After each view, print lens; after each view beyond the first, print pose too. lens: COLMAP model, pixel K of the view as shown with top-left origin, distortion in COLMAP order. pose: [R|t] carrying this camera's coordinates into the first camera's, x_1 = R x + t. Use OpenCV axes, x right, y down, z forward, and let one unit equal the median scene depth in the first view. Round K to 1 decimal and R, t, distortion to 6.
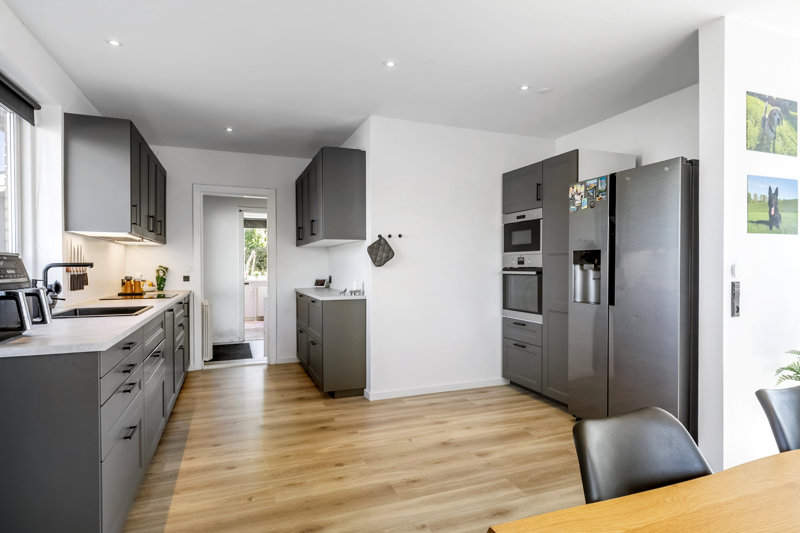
lens RADIAL K [[450.0, 0, 403.5], [0, 450.0, 269.1], [0, 0, 1]] dist [0.000991, 0.000501]
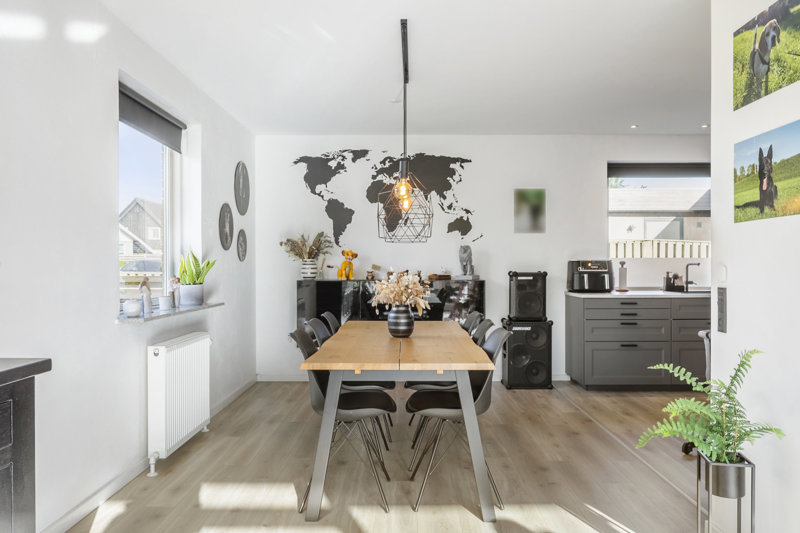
lens RADIAL K [[599.1, 0, 402.6], [0, 599.1, 266.3], [0, 0, 1]] dist [-0.010628, -0.002079]
pose [[-0.372363, 0.005635, -0.928070, 1.822482], [-0.004402, 0.999960, 0.007837, -0.013894], [0.928077, 0.007004, -0.372324, 0.834750]]
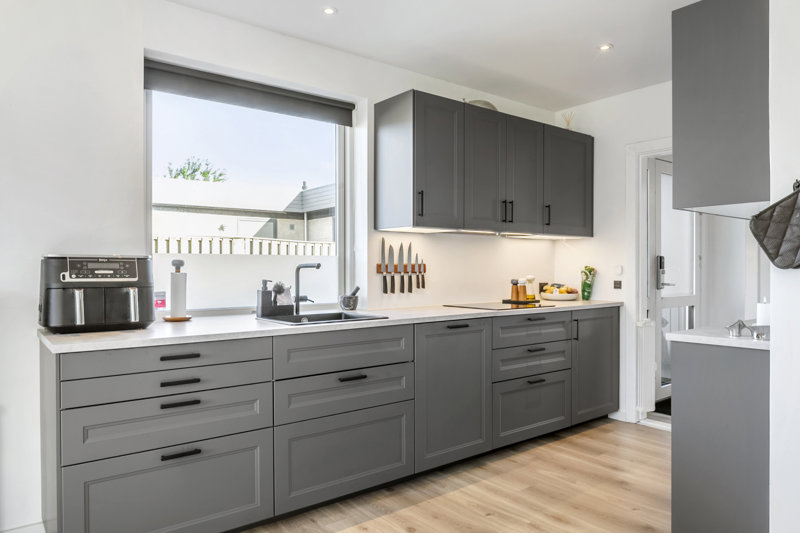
lens RADIAL K [[545.9, 0, 403.3], [0, 545.9, 267.9], [0, 0, 1]] dist [0.002425, 0.000673]
pose [[0.286867, 0.002825, -0.957966, 0.437022], [-0.006647, 0.999977, 0.000958, -0.007260], [0.957947, 0.006092, 0.286879, 0.876732]]
